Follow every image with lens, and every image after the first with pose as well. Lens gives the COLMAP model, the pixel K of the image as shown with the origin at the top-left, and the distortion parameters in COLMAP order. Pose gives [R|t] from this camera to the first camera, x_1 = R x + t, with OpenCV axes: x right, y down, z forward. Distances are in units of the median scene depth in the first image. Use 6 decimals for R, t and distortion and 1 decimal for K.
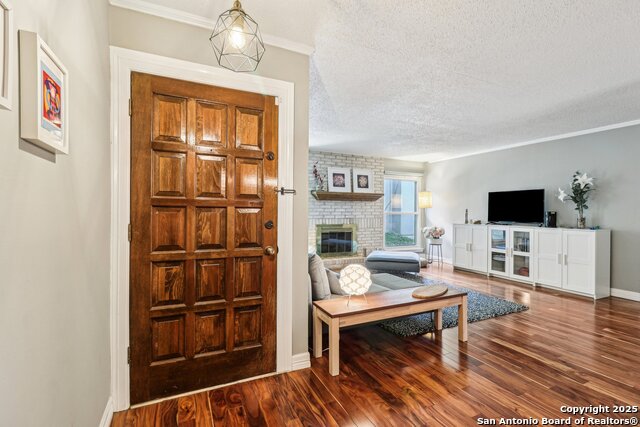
lens RADIAL K [[296.5, 0, 315.3], [0, 296.5, 211.5], [0, 0, 1]] dist [-0.003264, 0.000008]
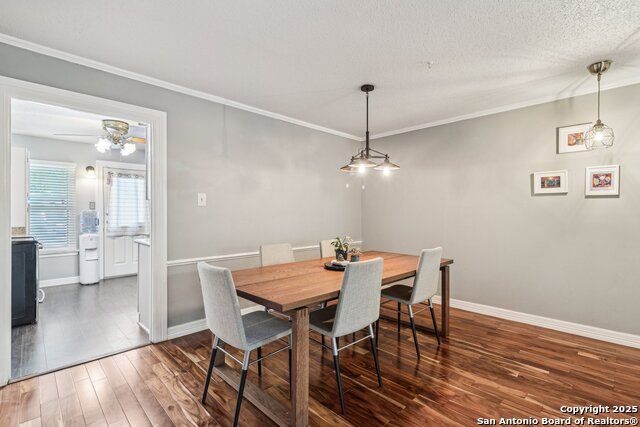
lens RADIAL K [[296.5, 0, 316.8], [0, 296.5, 214.3], [0, 0, 1]] dist [-0.003264, 0.000008]
pose [[-0.943439, -0.005224, -0.331504, 0.455905], [-0.008283, 0.999935, 0.007814, -0.000981], [0.331441, 0.010118, -0.943422, 0.442507]]
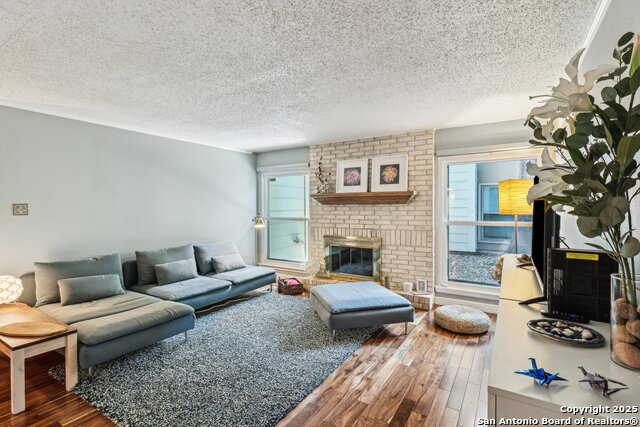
lens RADIAL K [[296.5, 0, 319.5], [0, 296.5, 214.2], [0, 0, 1]] dist [-0.003264, 0.000008]
pose [[0.542011, 0.009644, -0.840316, 0.687564], [0.003645, 0.999898, 0.013827, -0.024018], [0.840364, -0.010557, 0.541920, 0.555436]]
